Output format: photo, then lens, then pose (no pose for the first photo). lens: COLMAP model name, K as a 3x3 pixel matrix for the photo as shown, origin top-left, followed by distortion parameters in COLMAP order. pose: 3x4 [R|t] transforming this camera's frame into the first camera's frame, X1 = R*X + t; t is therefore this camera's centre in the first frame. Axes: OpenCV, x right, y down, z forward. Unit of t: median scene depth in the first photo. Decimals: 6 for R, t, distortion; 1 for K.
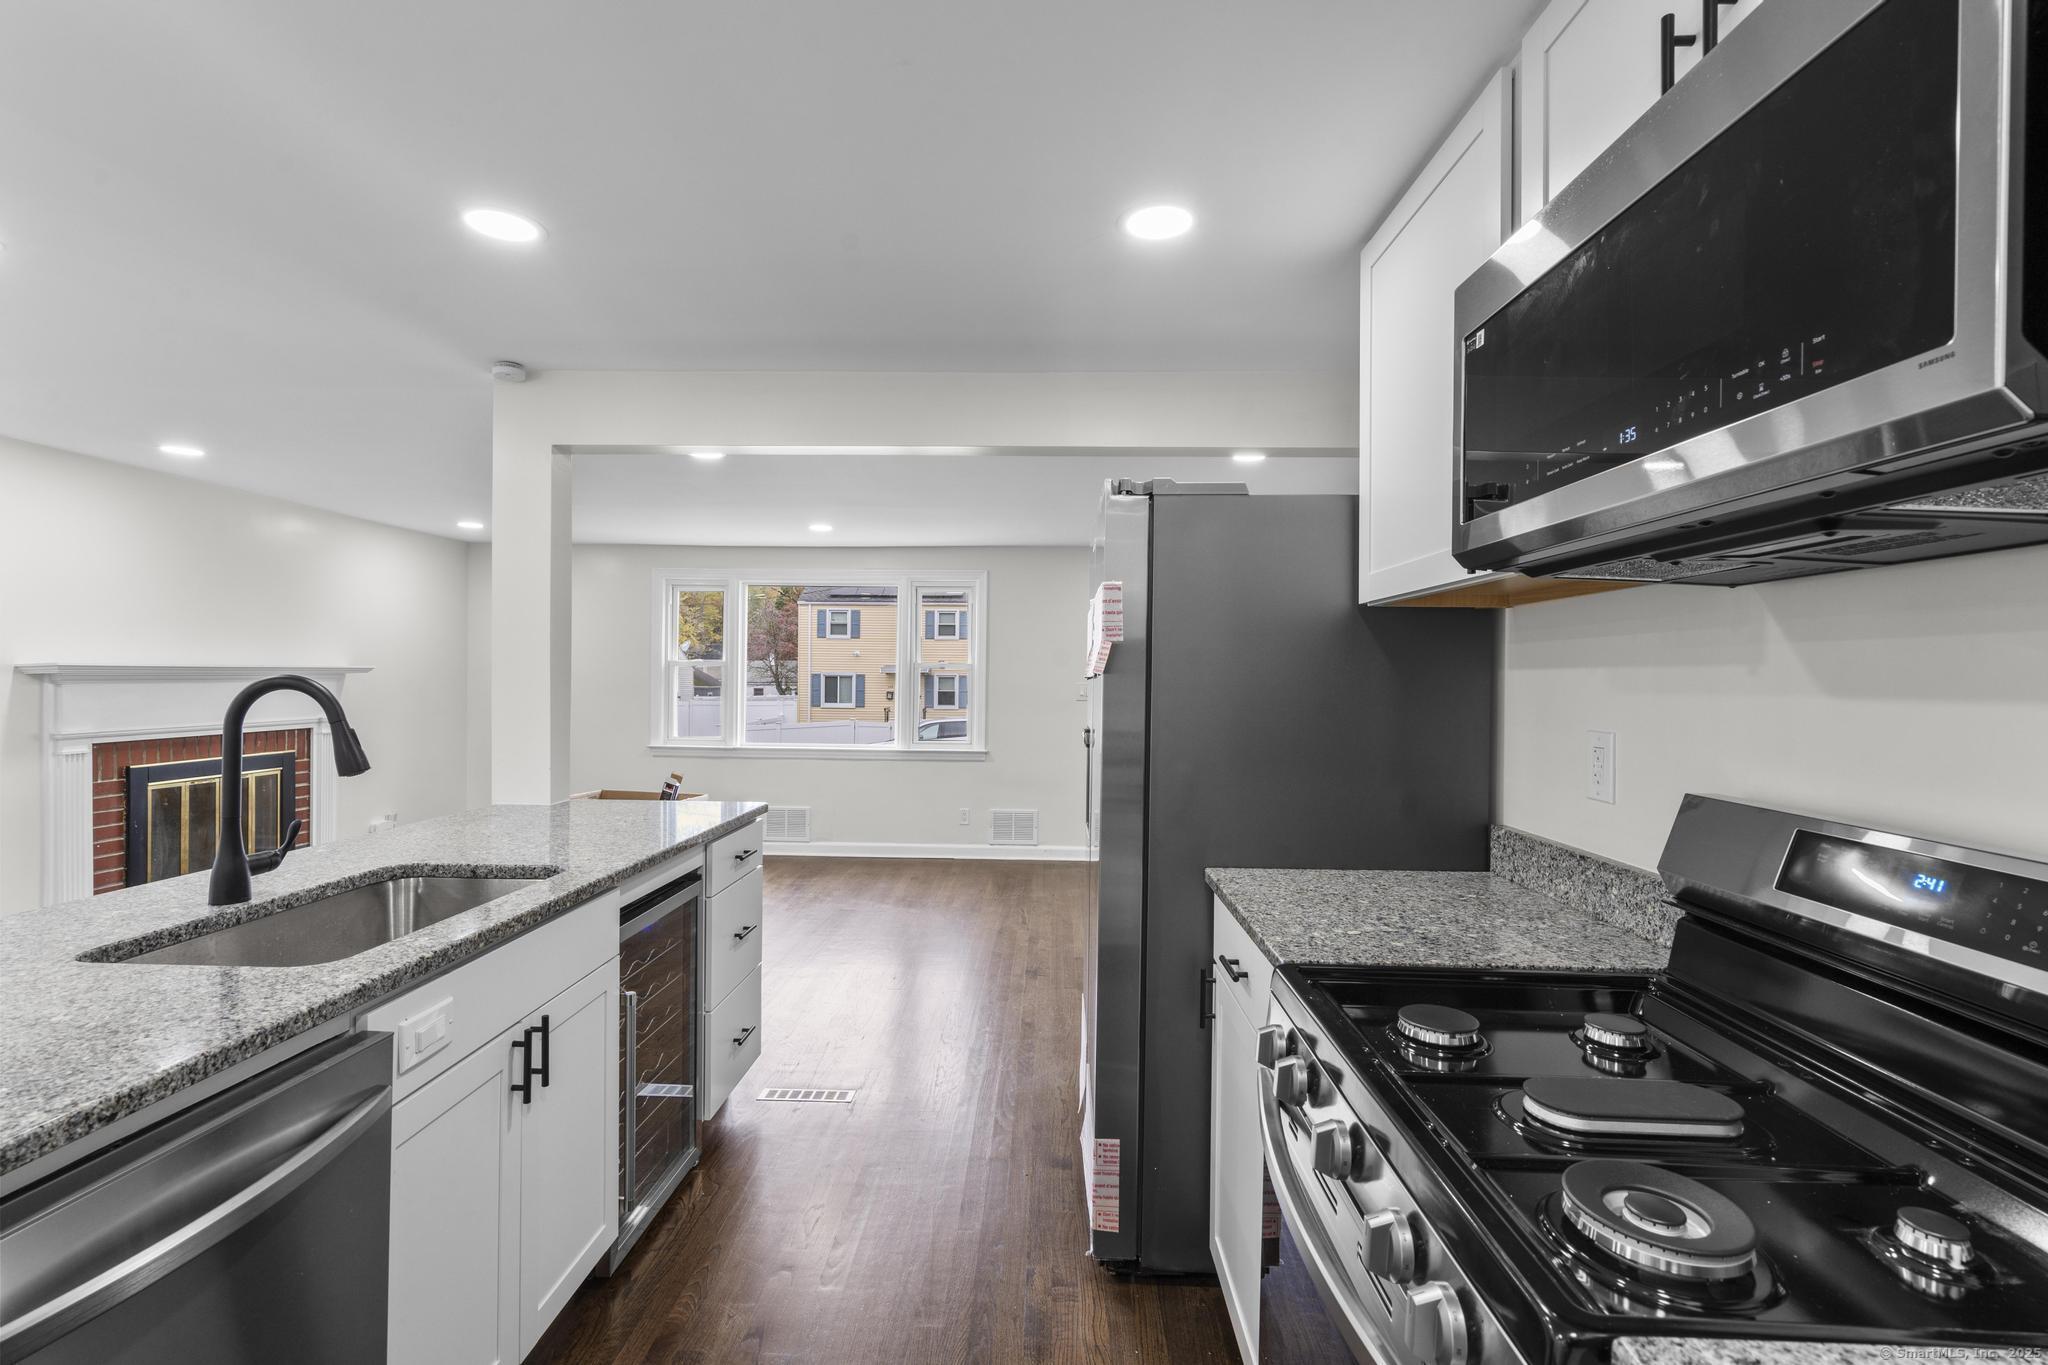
lens RADIAL K [[917.3, 0, 1019.6], [0, 917.3, 682.5], [0, 0, 1]] dist [-0.006256, 0.001752]
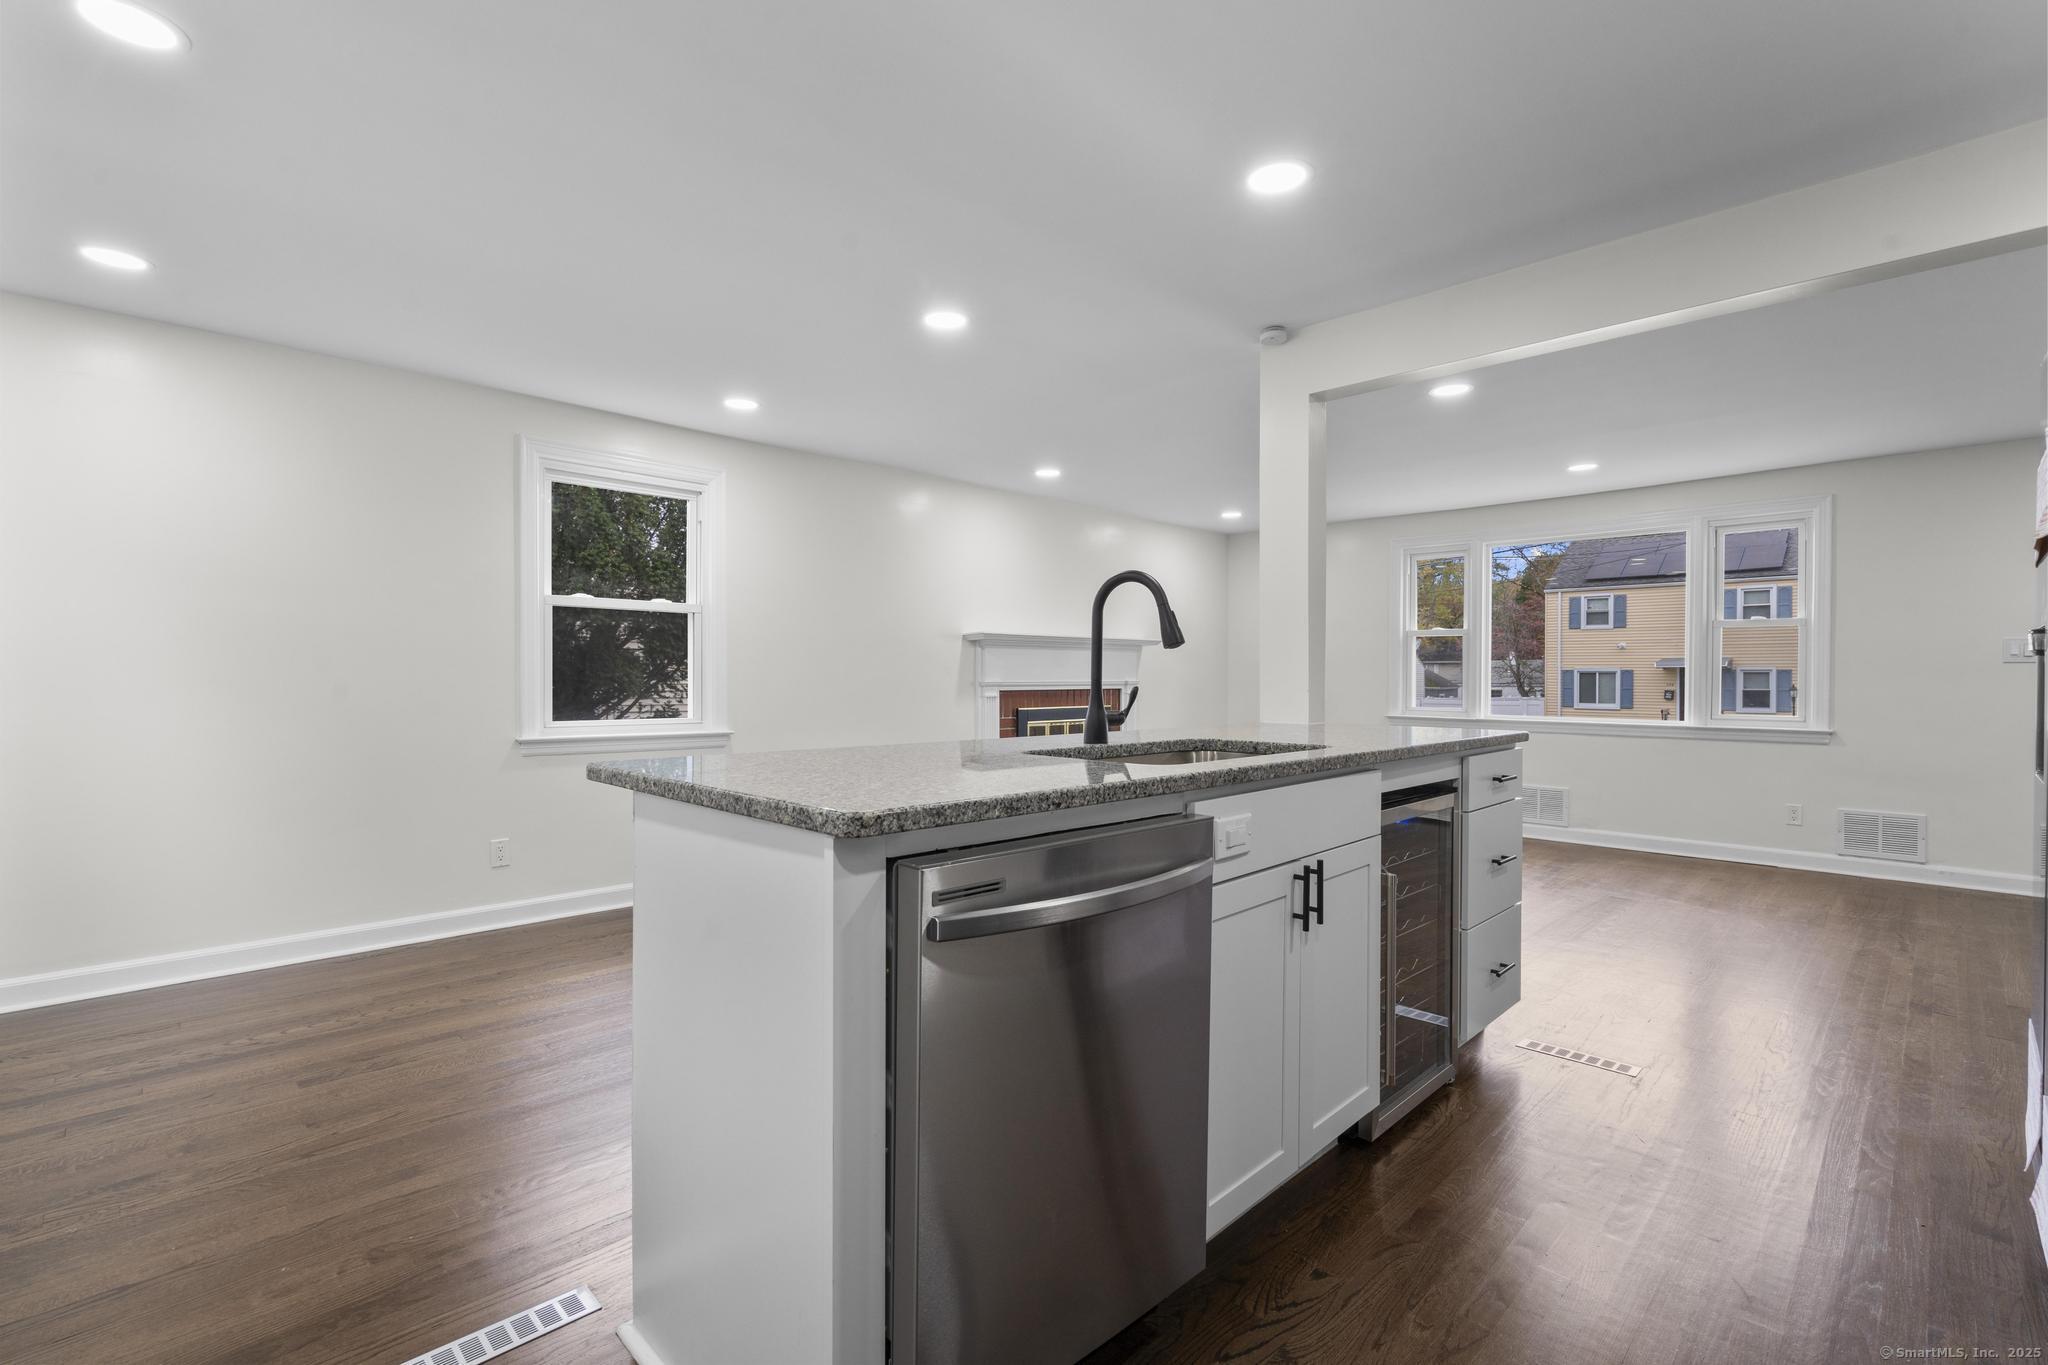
lens RADIAL K [[917.3, 0, 1019.6], [0, 917.3, 682.5], [0, 0, 1]] dist [-0.006256, 0.001752]
pose [[0.726861, -0.002415, -0.686780, -0.012063], [0.000737, 0.999996, -0.002737, 0.081174], [0.686784, 0.001483, 0.726860, -0.027538]]
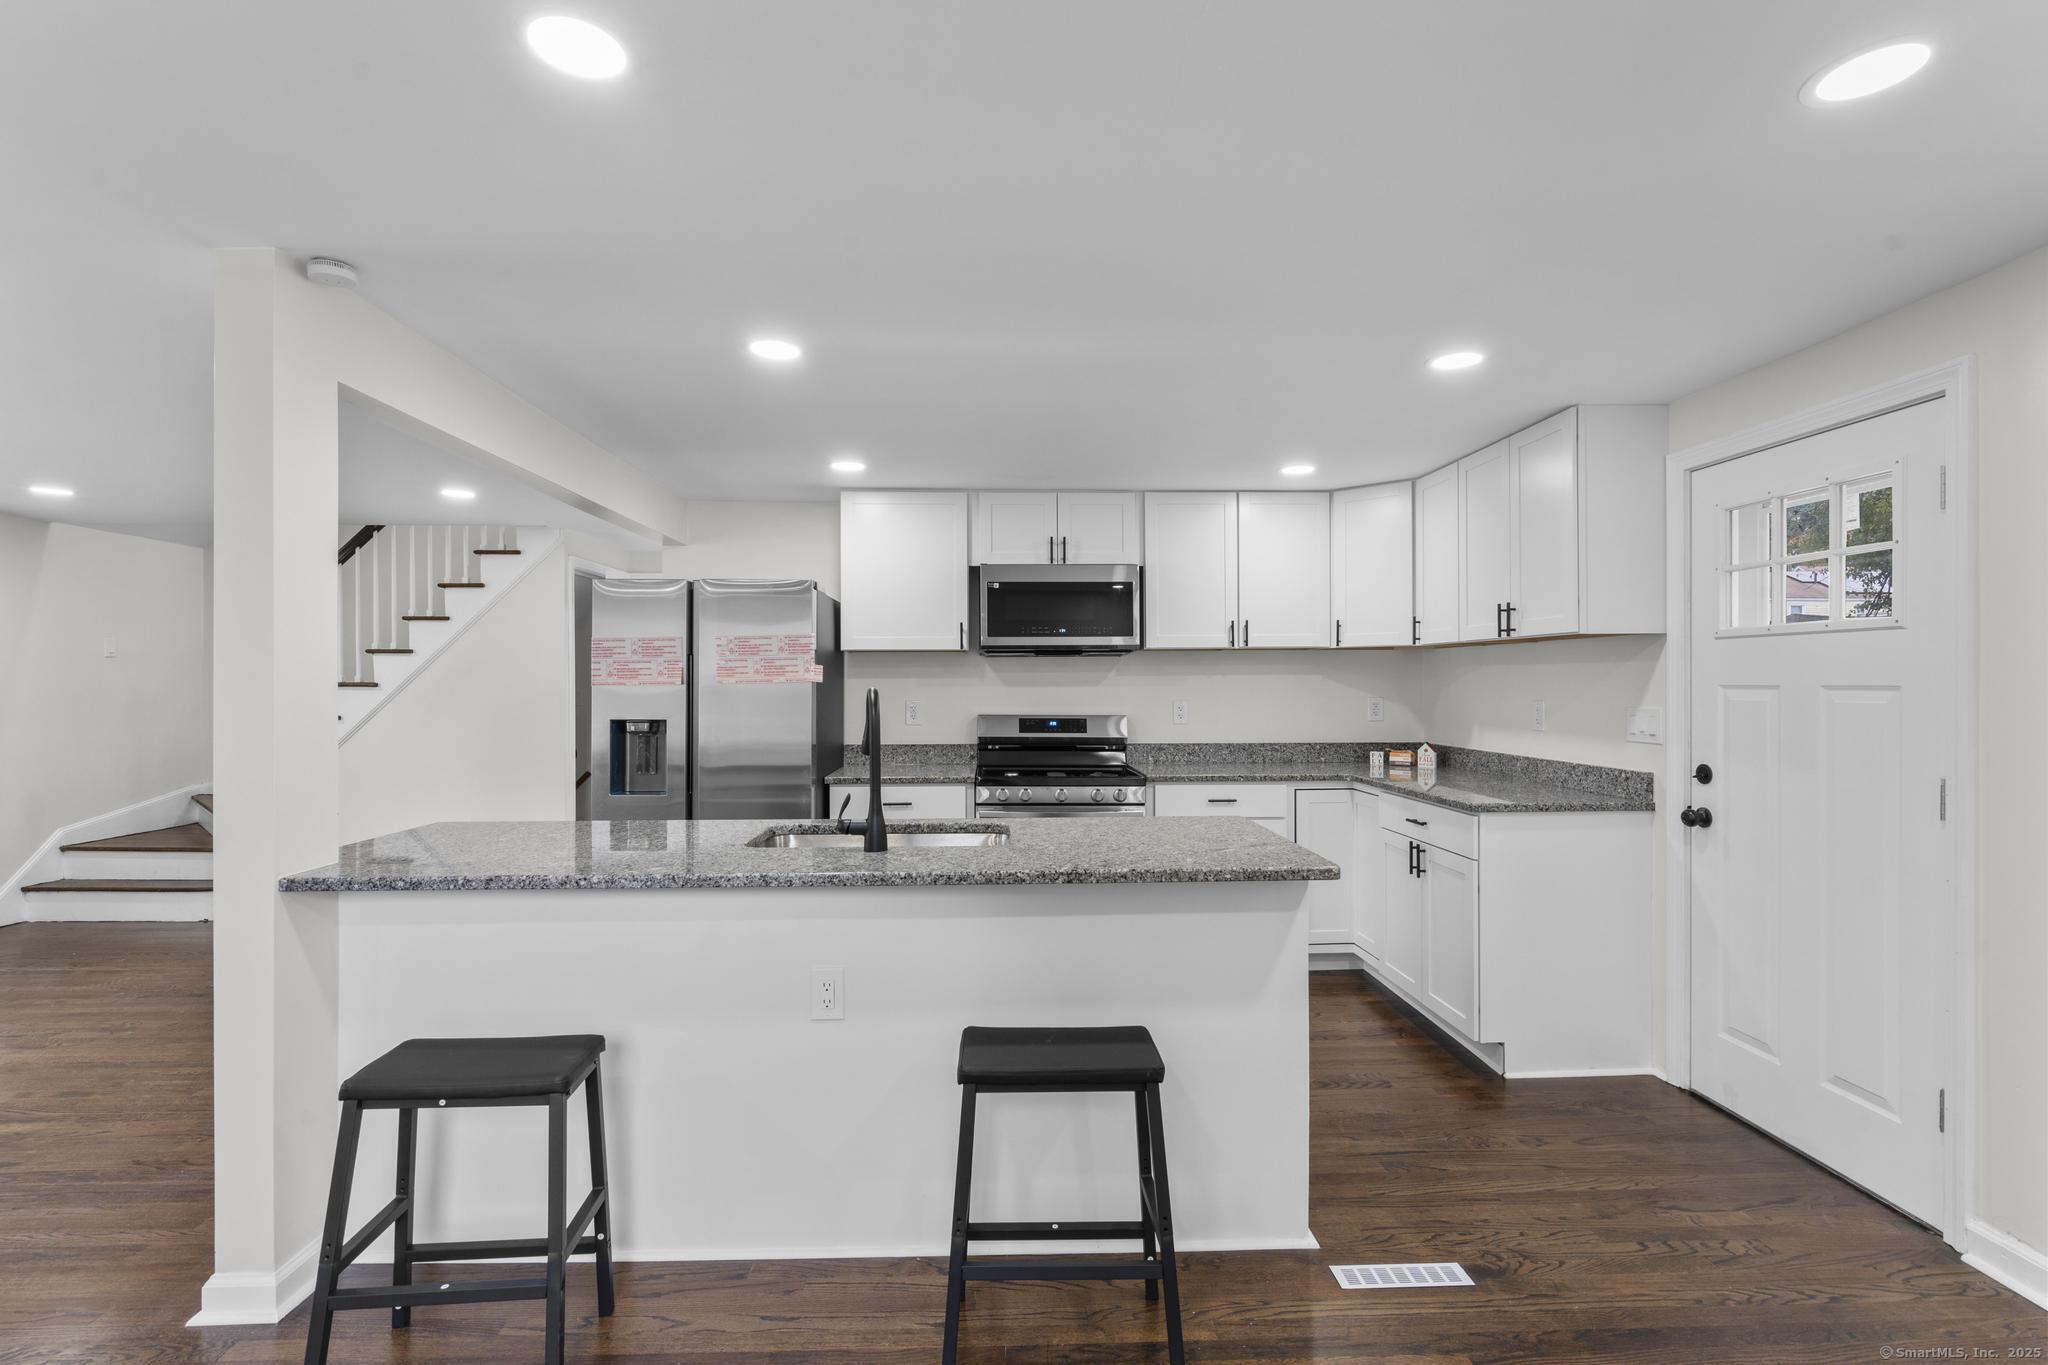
lens RADIAL K [[917.3, 0, 1019.6], [0, 917.3, 682.5], [0, 0, 1]] dist [-0.006256, 0.001752]
pose [[-0.051306, -0.012922, 0.998599, -1.203871], [0.005840, 0.999895, 0.013239, -0.021540], [-0.998666, 0.006511, -0.051225, 0.441673]]
